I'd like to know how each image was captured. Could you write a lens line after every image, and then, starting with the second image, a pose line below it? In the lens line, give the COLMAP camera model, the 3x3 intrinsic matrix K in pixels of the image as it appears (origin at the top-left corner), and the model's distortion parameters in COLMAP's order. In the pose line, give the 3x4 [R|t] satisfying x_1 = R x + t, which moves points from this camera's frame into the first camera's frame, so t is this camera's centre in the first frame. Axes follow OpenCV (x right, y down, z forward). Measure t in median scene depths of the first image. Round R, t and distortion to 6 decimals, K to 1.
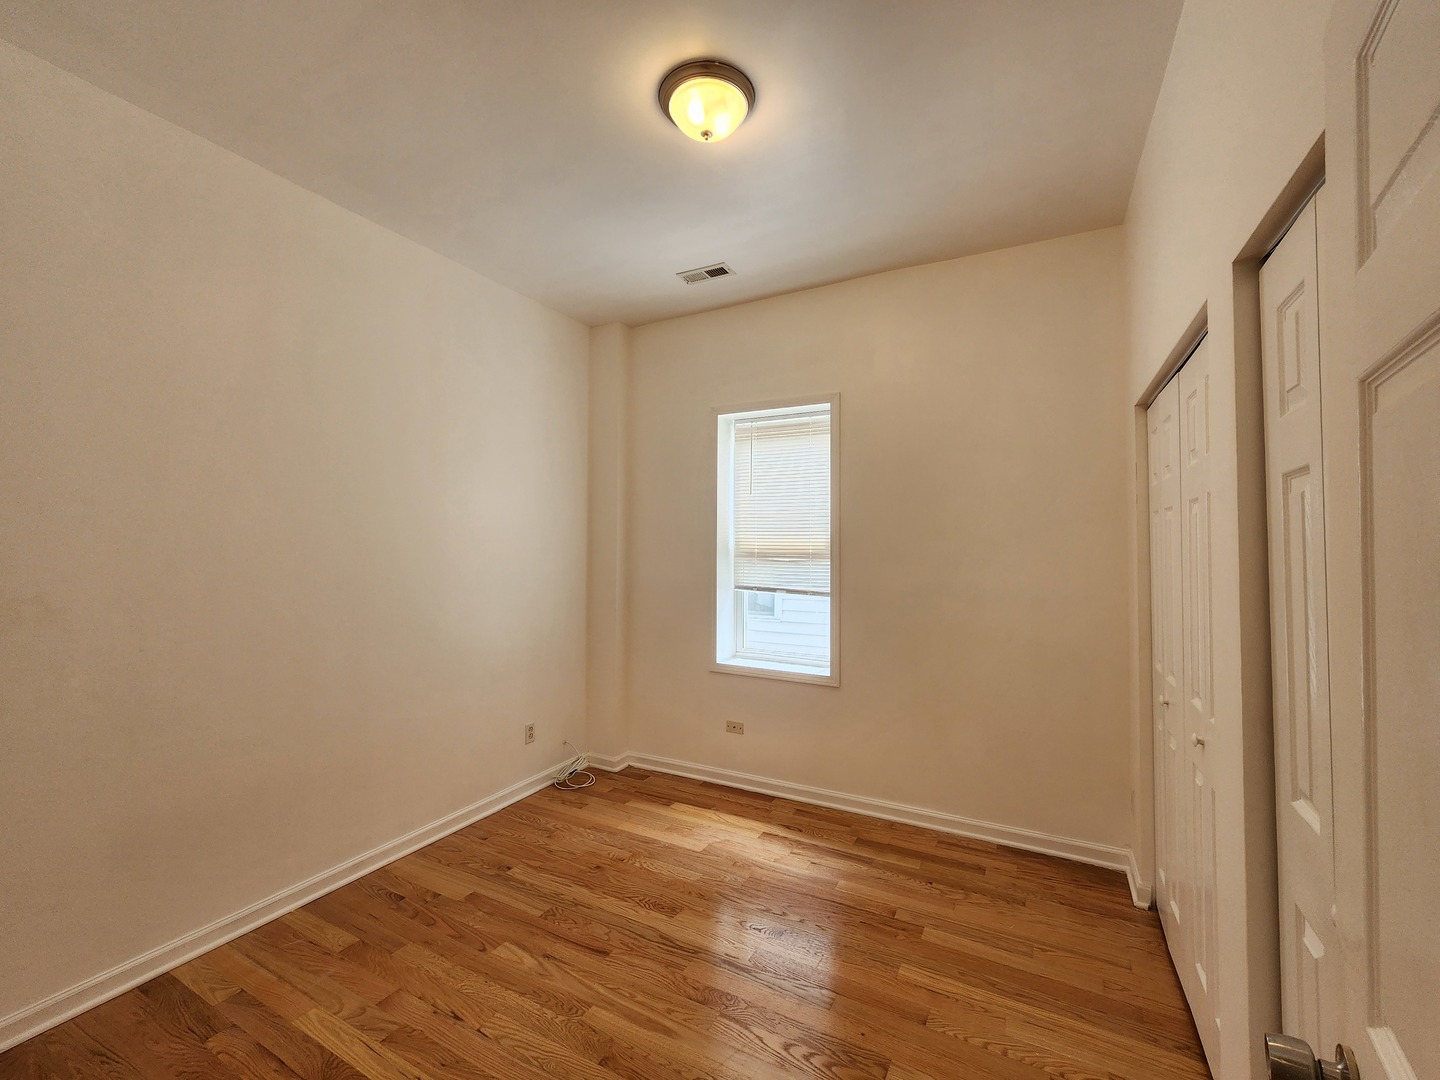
lens RADIAL K [[591.4, 0, 725.4], [0, 591.4, 535.4], [0, 0, 1]] dist [-0.001332, -0.000163]
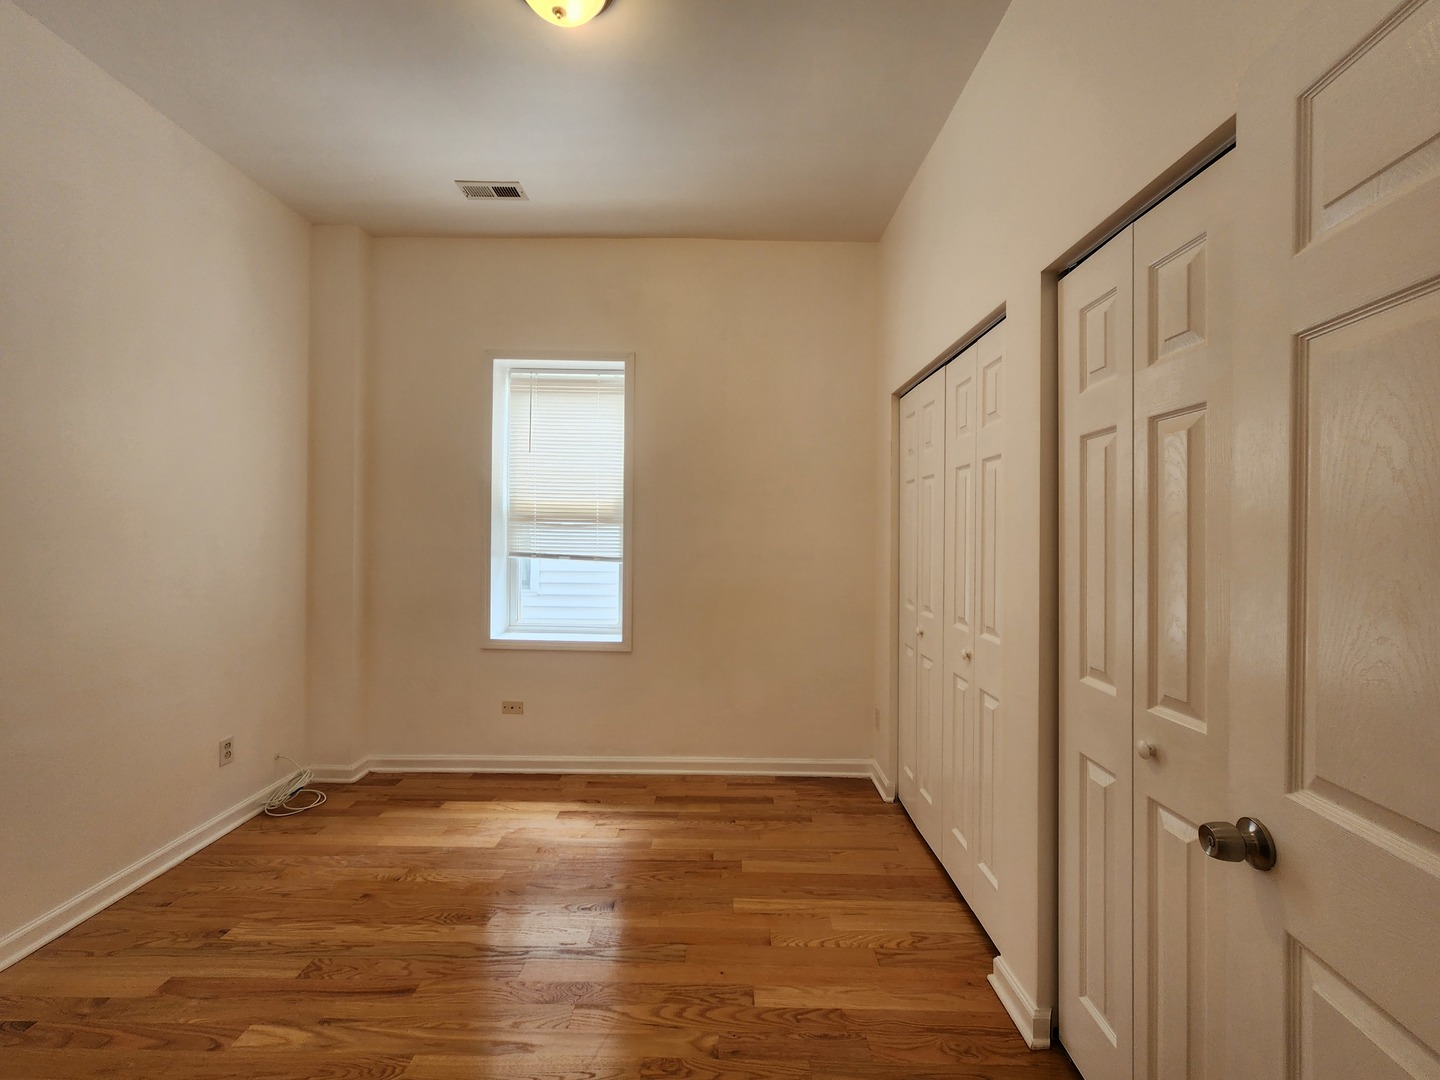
lens RADIAL K [[584.9, 0, 720.2], [0, 584.9, 533.9], [0, 0, 1]] dist [-0.000232, -0.000388]
pose [[0.884211, 0.005963, 0.467049, -0.161667], [-0.018634, 0.999573, 0.022515, 0.041994], [-0.466716, -0.028611, 0.883945, 0.085304]]
